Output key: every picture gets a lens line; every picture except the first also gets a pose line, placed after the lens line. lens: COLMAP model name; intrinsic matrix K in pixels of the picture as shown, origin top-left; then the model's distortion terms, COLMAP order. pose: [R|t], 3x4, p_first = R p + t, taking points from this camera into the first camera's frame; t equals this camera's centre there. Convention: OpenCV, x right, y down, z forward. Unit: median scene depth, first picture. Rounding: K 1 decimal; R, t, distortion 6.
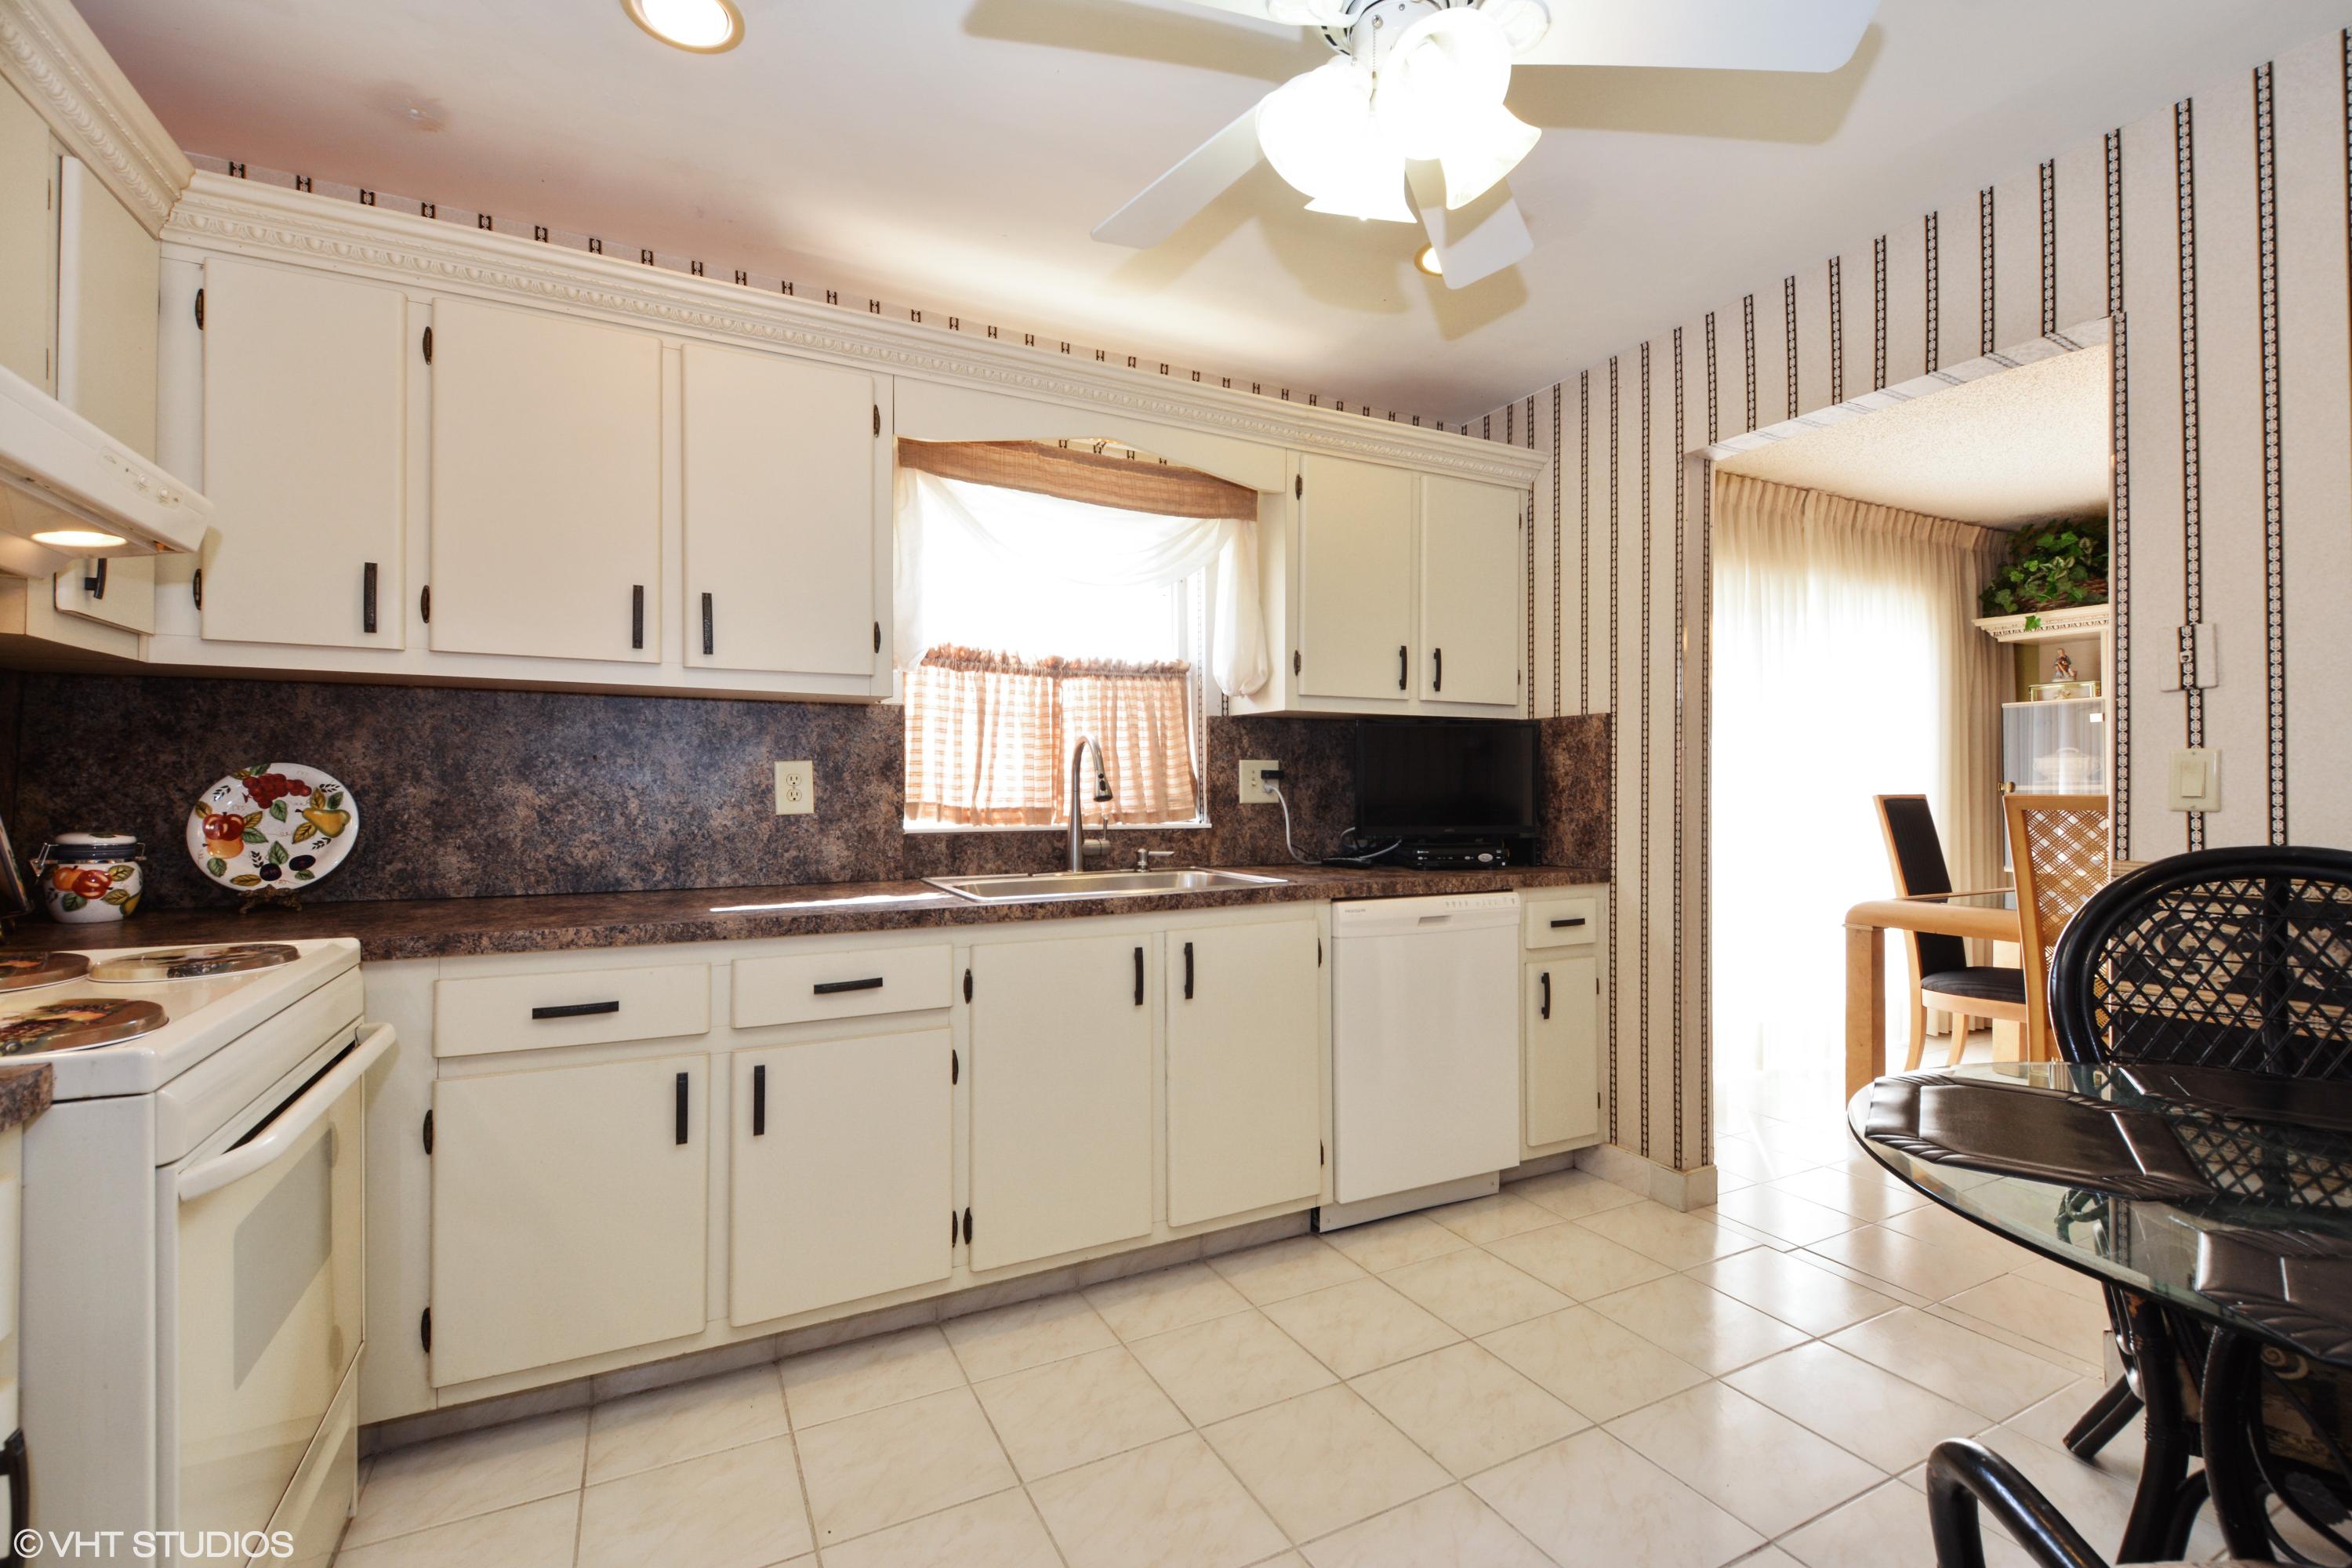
lens RADIAL K [[1049.7, 0, 1182.5], [0, 1049.7, 790.6], [0, 0, 1]] dist [-0.024414, -0.000382]
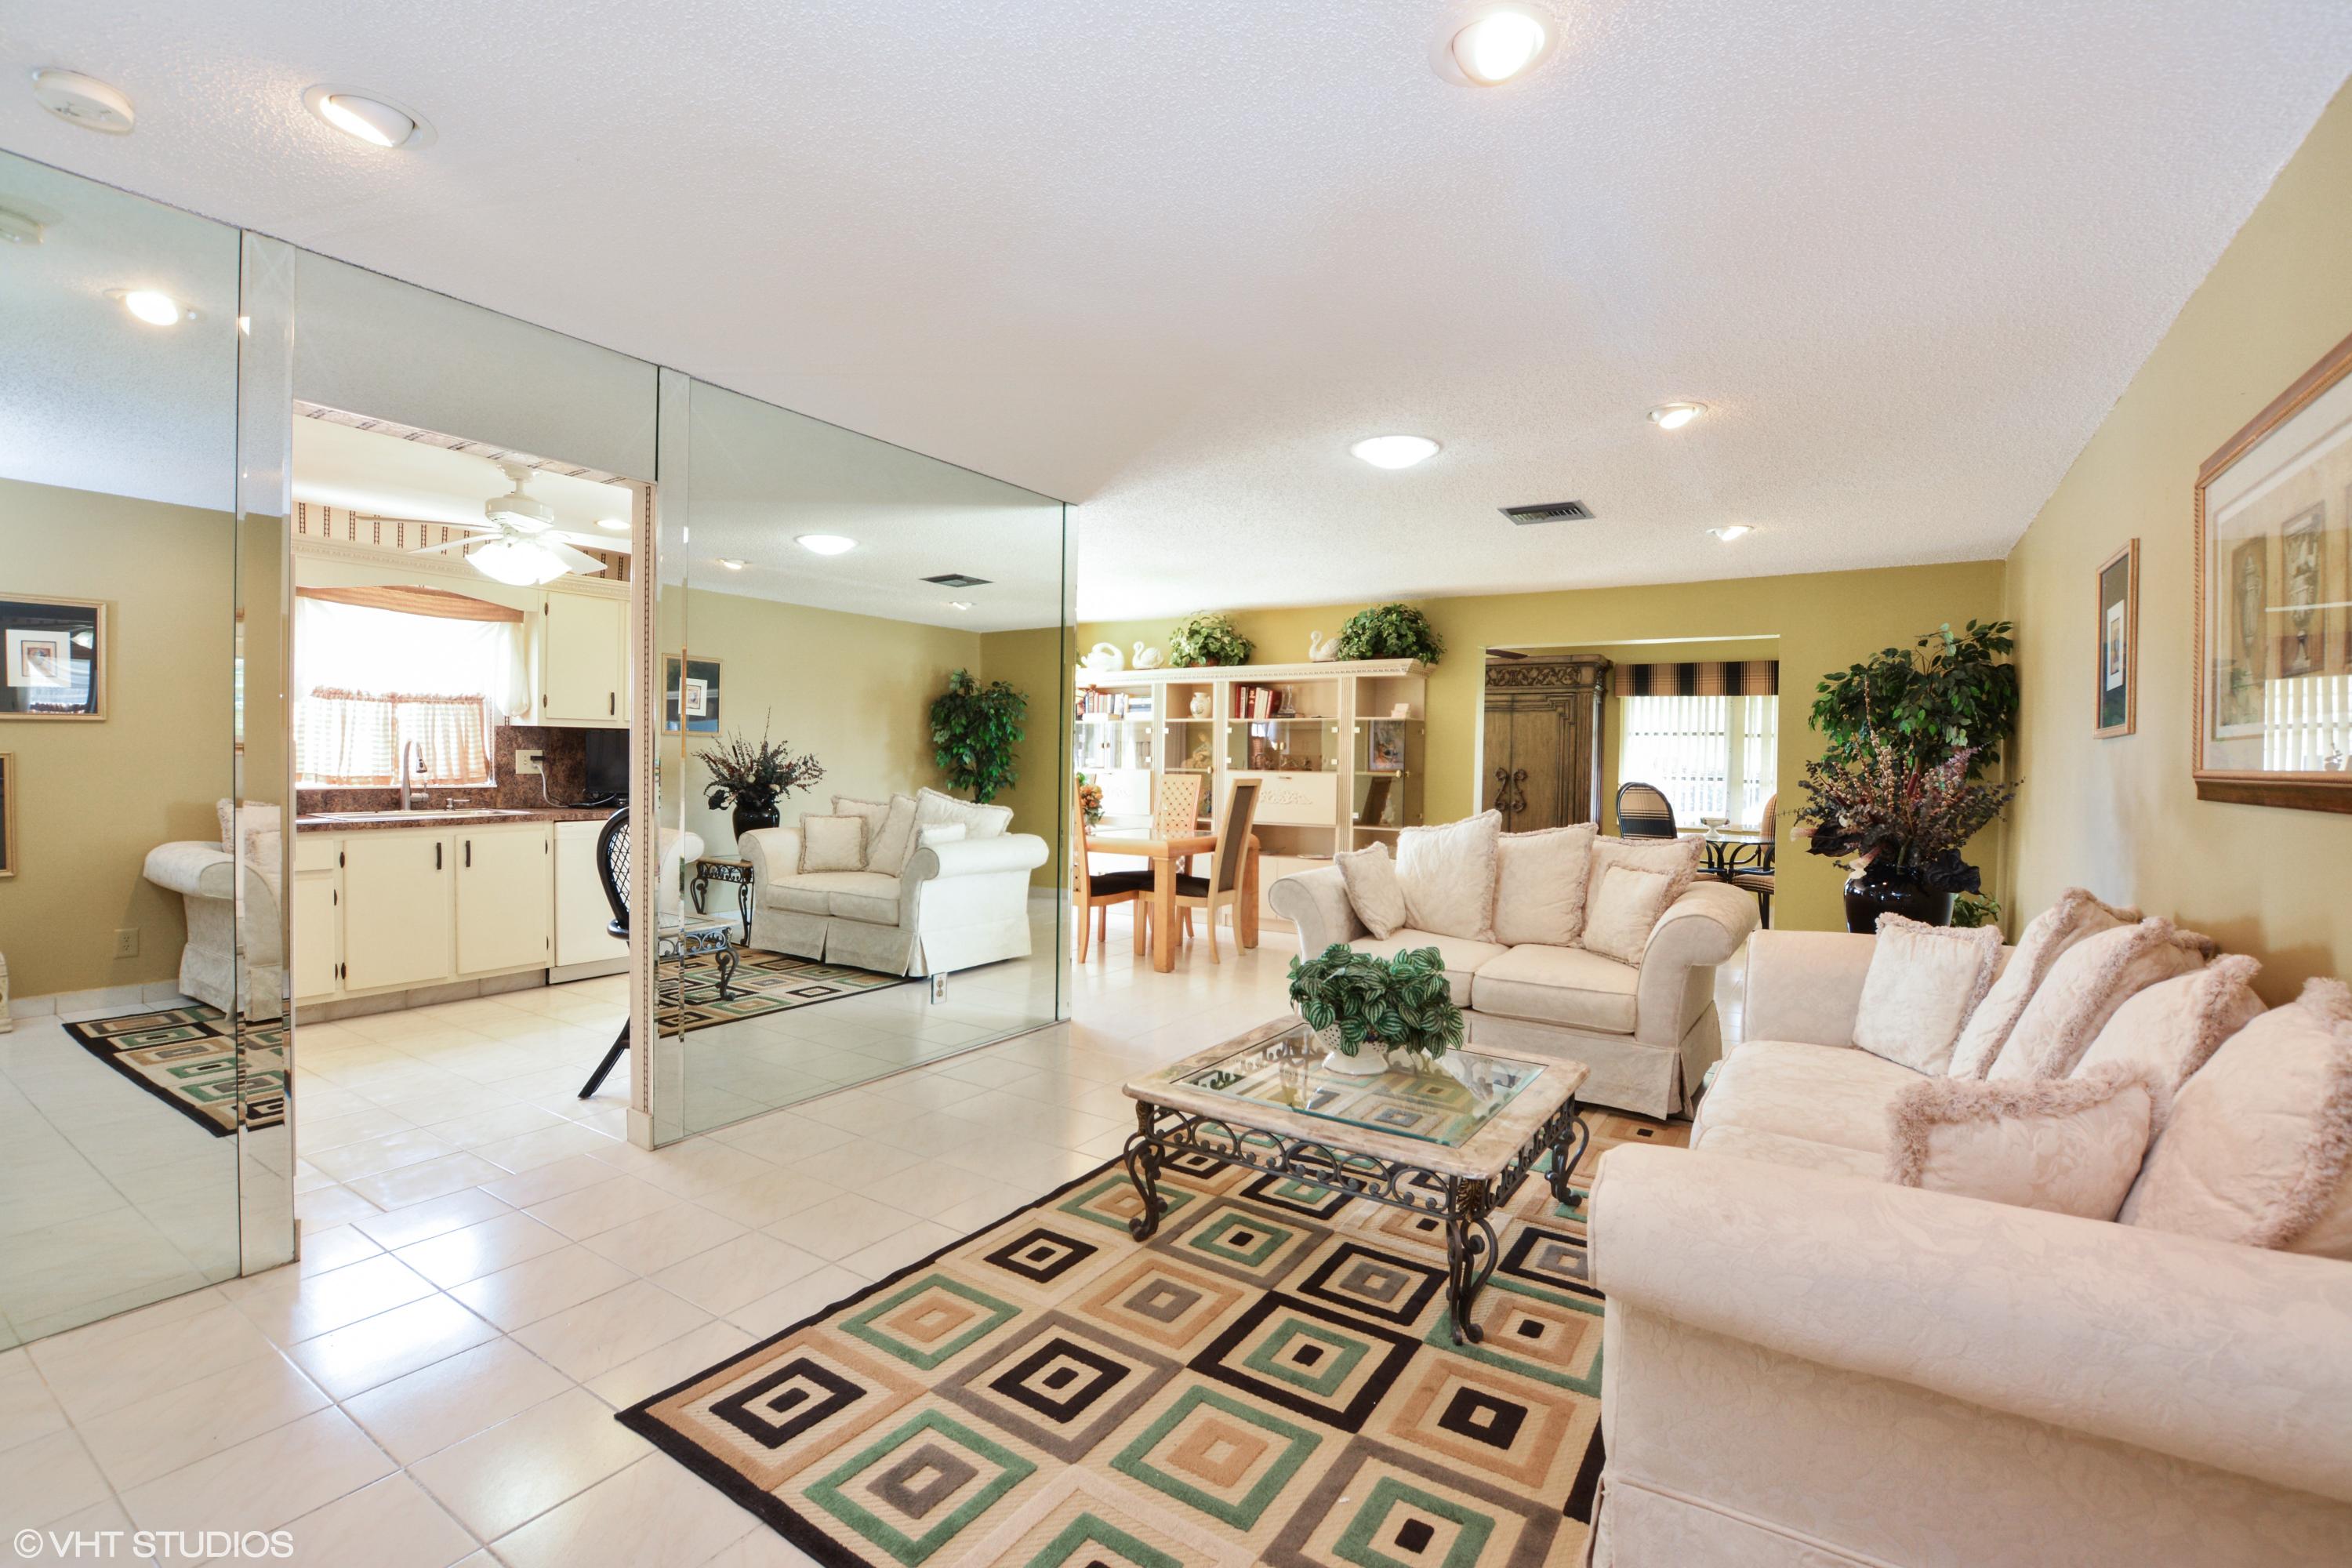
lens RADIAL K [[1049.7, 0, 1173.4], [0, 1049.7, 788.7], [0, 0, 1]] dist [-0.024414, -0.000382]
pose [[0.870546, -0.000108, 0.492087, 0.173010], [-0.015419, 0.999503, 0.027496, -0.031912], [-0.491846, -0.031524, 0.870112, -1.225778]]
